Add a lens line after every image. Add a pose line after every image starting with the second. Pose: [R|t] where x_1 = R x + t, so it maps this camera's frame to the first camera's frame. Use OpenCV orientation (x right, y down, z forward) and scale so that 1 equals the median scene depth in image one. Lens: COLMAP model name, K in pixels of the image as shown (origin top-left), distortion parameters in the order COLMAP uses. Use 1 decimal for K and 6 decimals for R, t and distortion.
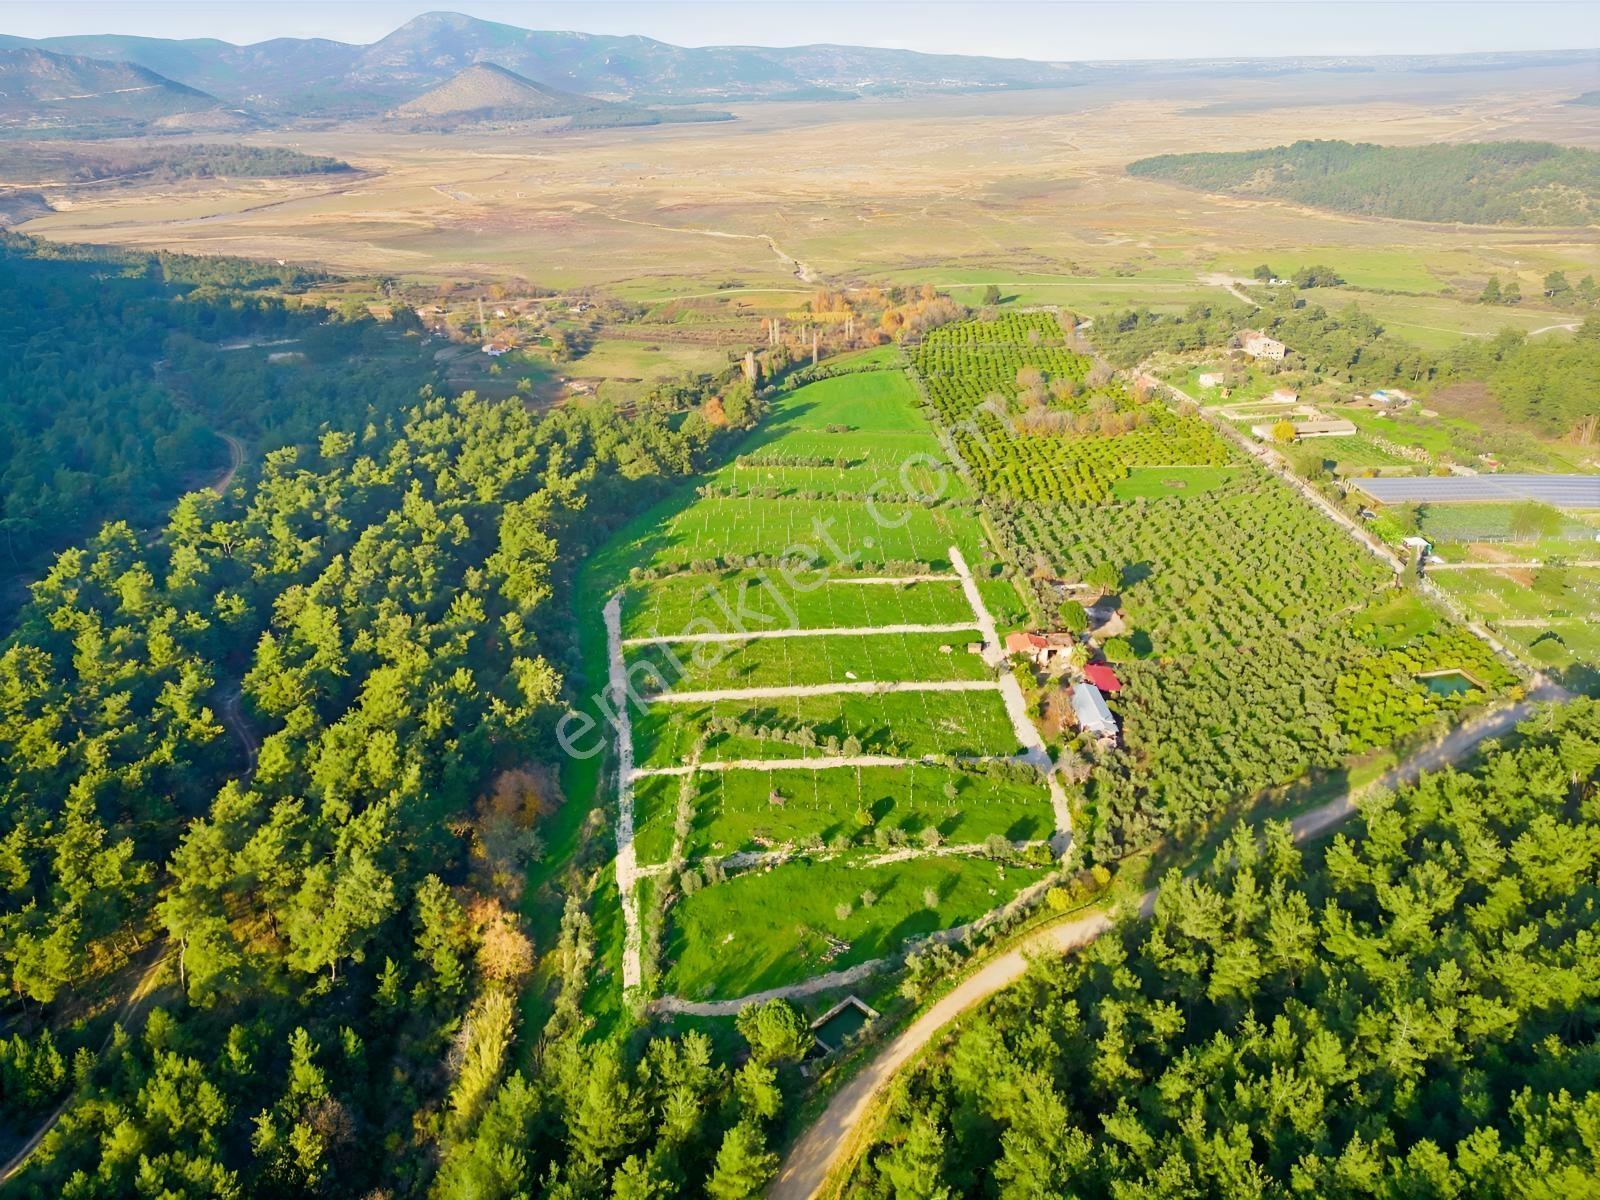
lens RADIAL K [[1118.9, 0, 806.7], [0, 1118.9, 604.4], [0, 0, 1]] dist [0.077553, -0.074694]
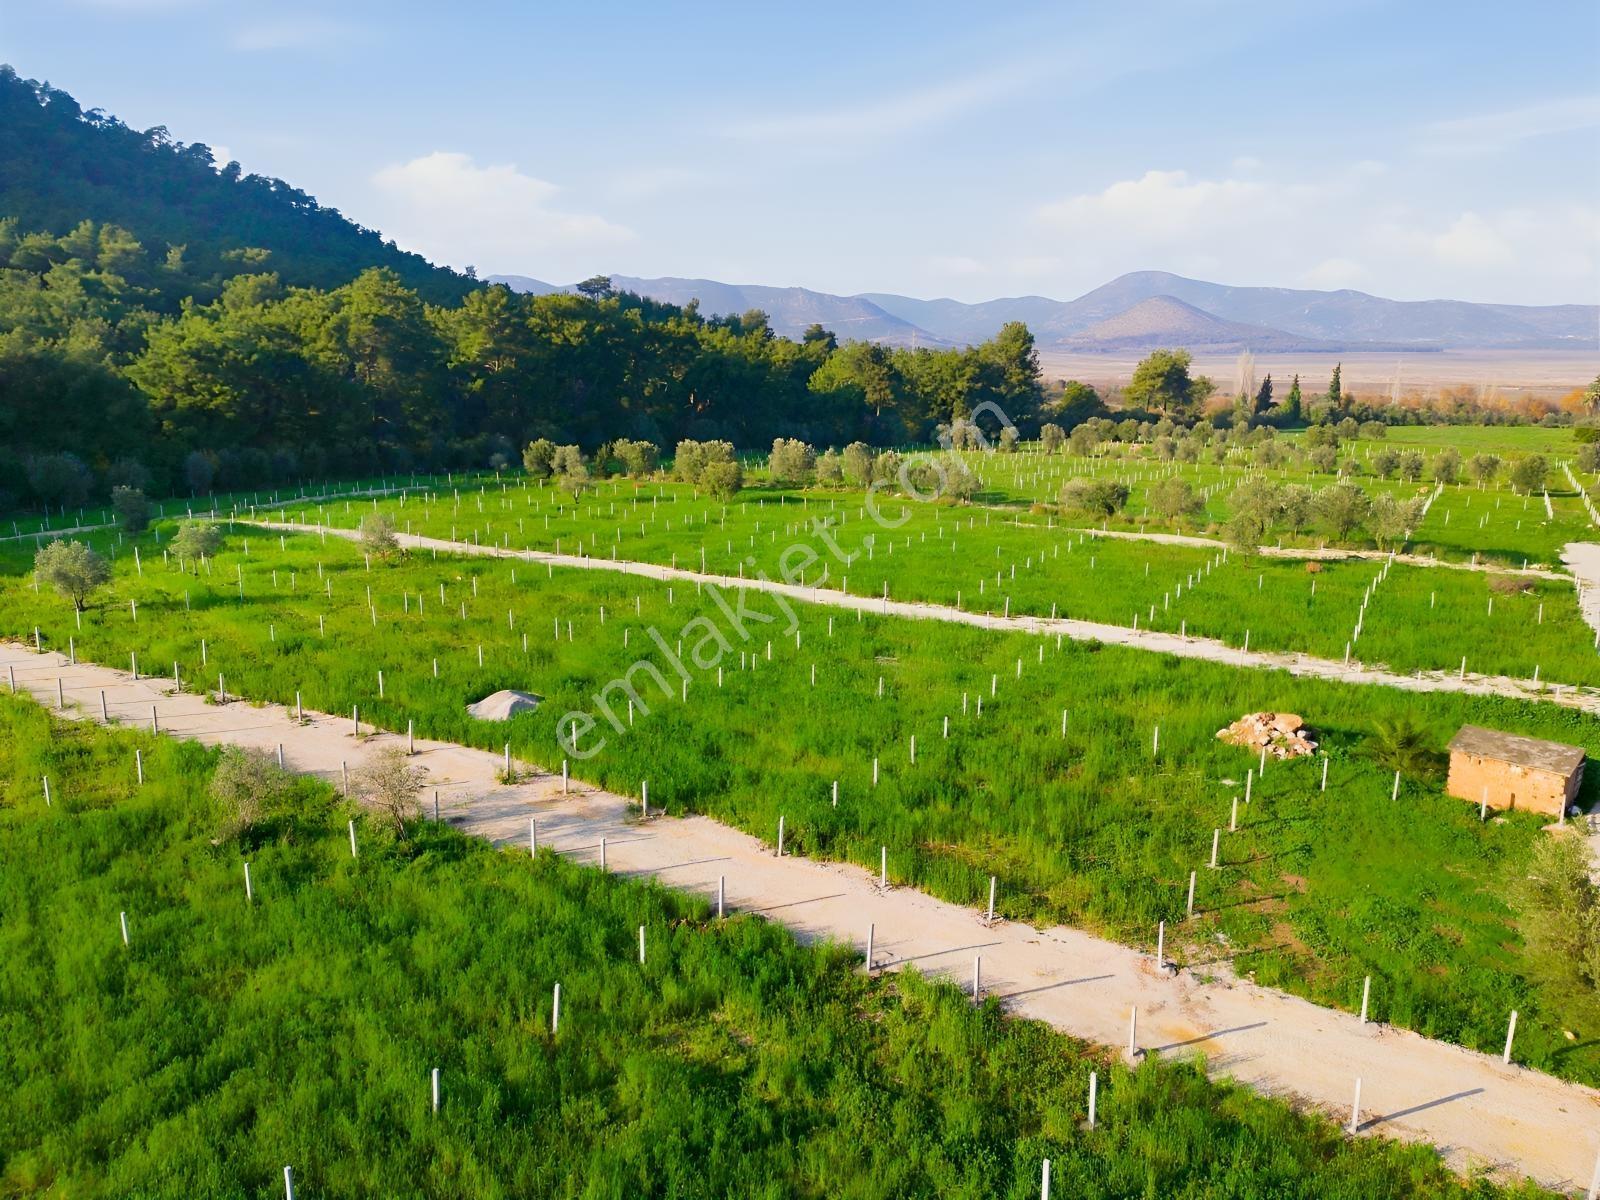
lens RADIAL K [[1118.9, 0, 802.1], [0, 1118.9, 607.6], [0, 0, 1]] dist [0.077553, -0.074694]
pose [[0.838150, 0.153995, -0.523249, 0.087266], [-0.260288, 0.955963, -0.135589, 0.034554], [0.479327, 0.249839, 0.841324, 0.505820]]
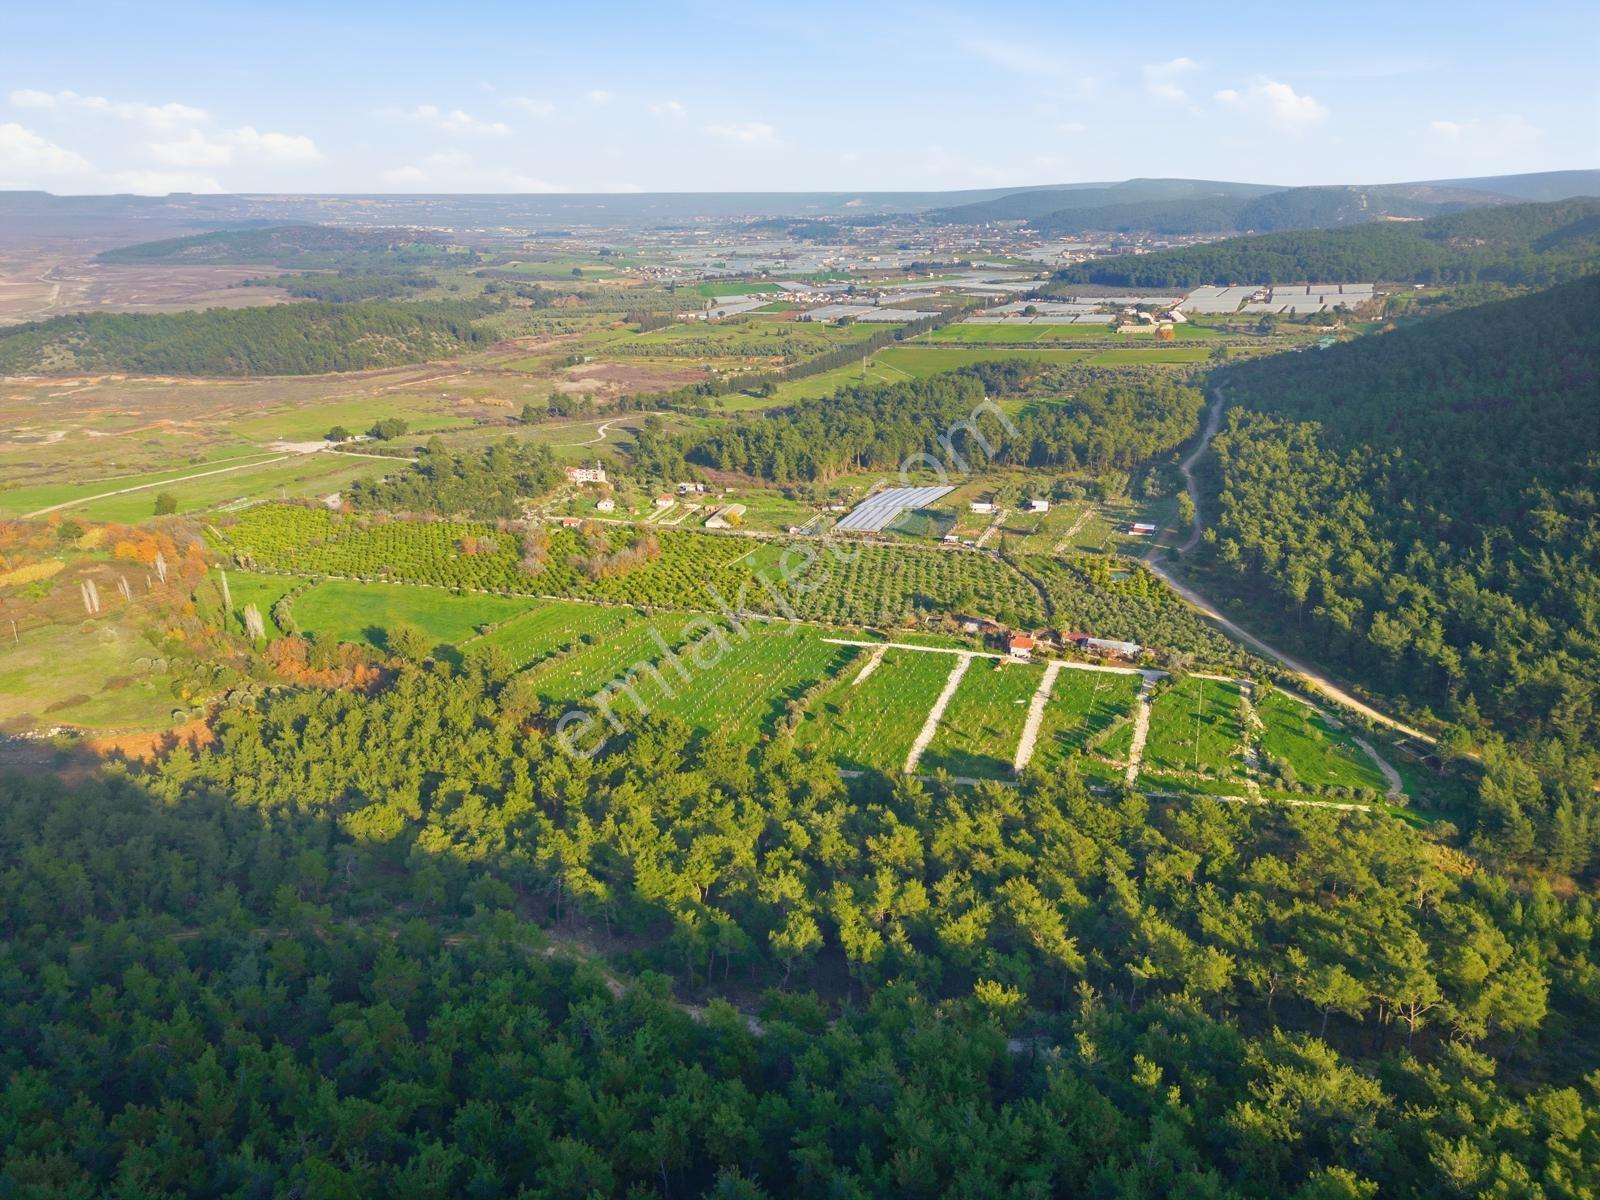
lens RADIAL K [[1118.9, 0, 804.2], [0, 1118.9, 605.7], [0, 0, 1]] dist [0.077553, -0.074694]
pose [[0.364551, -0.306681, 0.879232, -0.712088], [0.405116, 0.902404, 0.146793, -0.203961], [-0.838441, 0.302678, 0.453214, 0.317994]]
